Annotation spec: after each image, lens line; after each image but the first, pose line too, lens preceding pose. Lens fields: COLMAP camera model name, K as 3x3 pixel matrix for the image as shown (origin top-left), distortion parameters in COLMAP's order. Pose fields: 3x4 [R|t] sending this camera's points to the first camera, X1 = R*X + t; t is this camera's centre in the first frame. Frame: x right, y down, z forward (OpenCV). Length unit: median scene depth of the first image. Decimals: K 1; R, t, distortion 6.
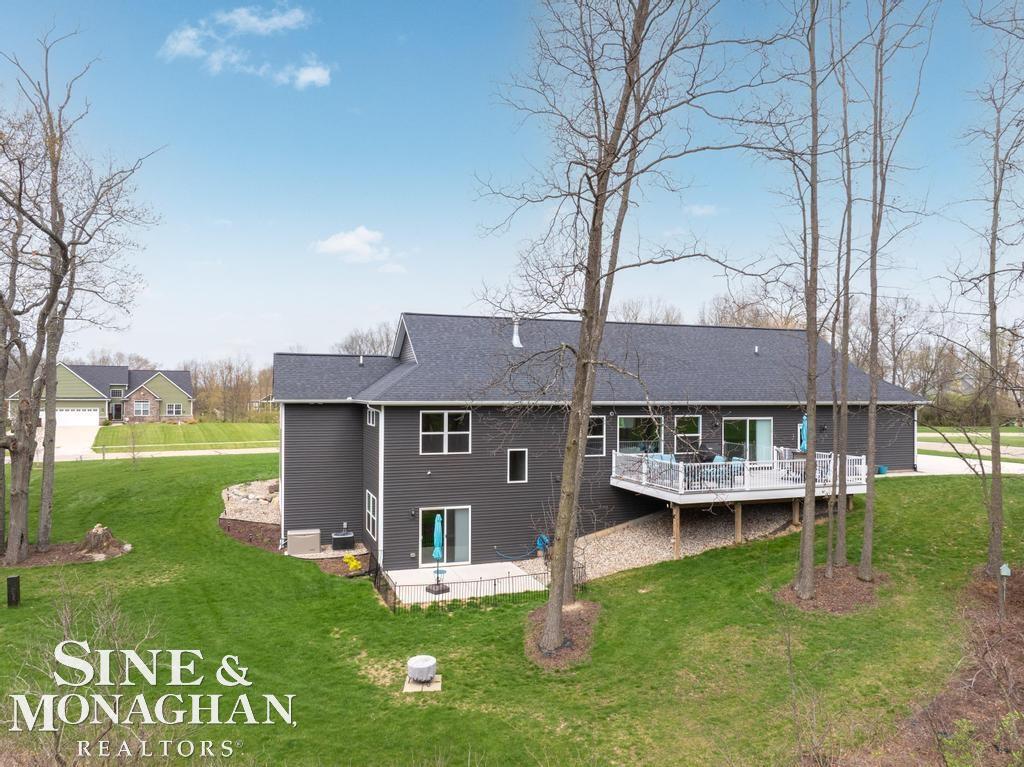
lens RADIAL K [[722.6, 0, 514.9], [0, 722.6, 382.7], [0, 0, 1]] dist [-0.054170, 0.023578]
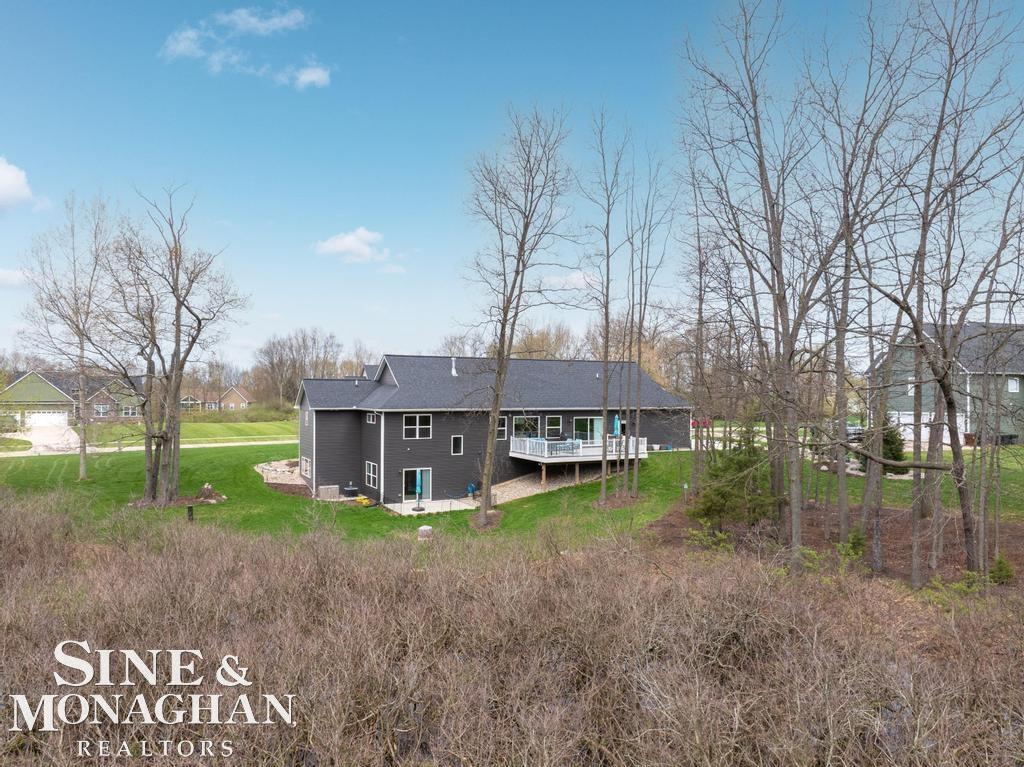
lens RADIAL K [[722.6, 0, 514.9], [0, 722.6, 382.7], [0, 0, 1]] dist [-0.054170, 0.023578]
pose [[0.990676, 0.000196, 0.136242, -0.099119], [-0.000543, 0.999997, 0.002512, -0.043504], [-0.136241, -0.002562, 0.990672, -0.786479]]
